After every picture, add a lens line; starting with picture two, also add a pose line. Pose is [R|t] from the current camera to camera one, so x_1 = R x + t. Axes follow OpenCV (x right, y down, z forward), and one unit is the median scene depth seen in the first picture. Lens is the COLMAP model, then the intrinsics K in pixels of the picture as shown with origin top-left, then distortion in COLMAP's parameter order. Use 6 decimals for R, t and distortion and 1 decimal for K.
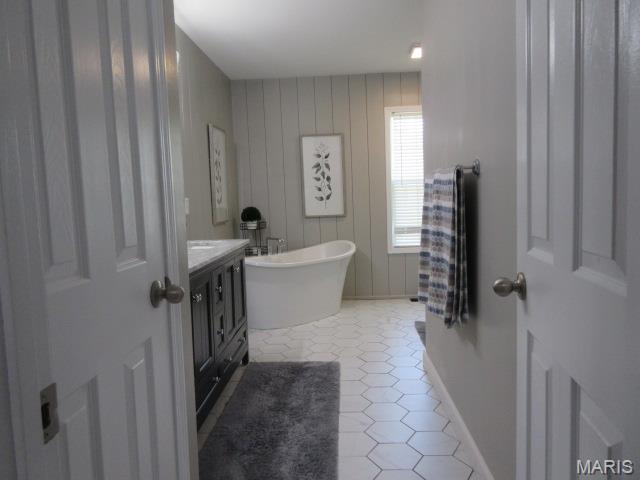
lens RADIAL K [[475.2, 0, 319.6], [0, 475.2, 238.9], [0, 0, 1]] dist [-0.006427, -0.001306]
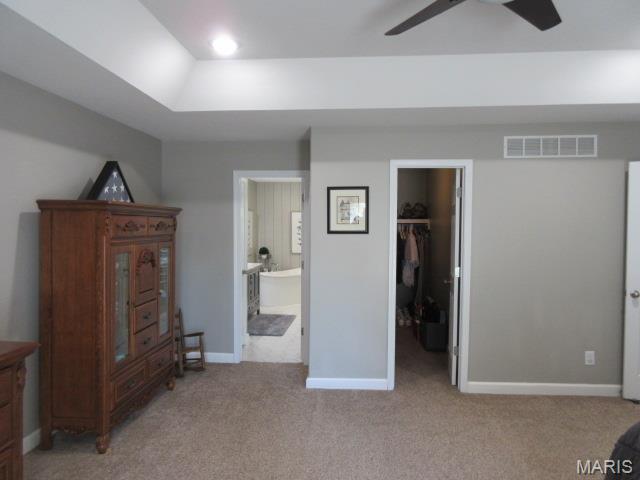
lens RADIAL K [[475.2, 0, 320.2], [0, 475.2, 239.9], [0, 0, 1]] dist [-0.006427, -0.001306]
pose [[0.998777, 0.038806, -0.030635, 0.151274], [-0.040563, 0.997435, -0.058978, 0.008908], [0.028267, 0.060148, 0.997789, -0.986576]]
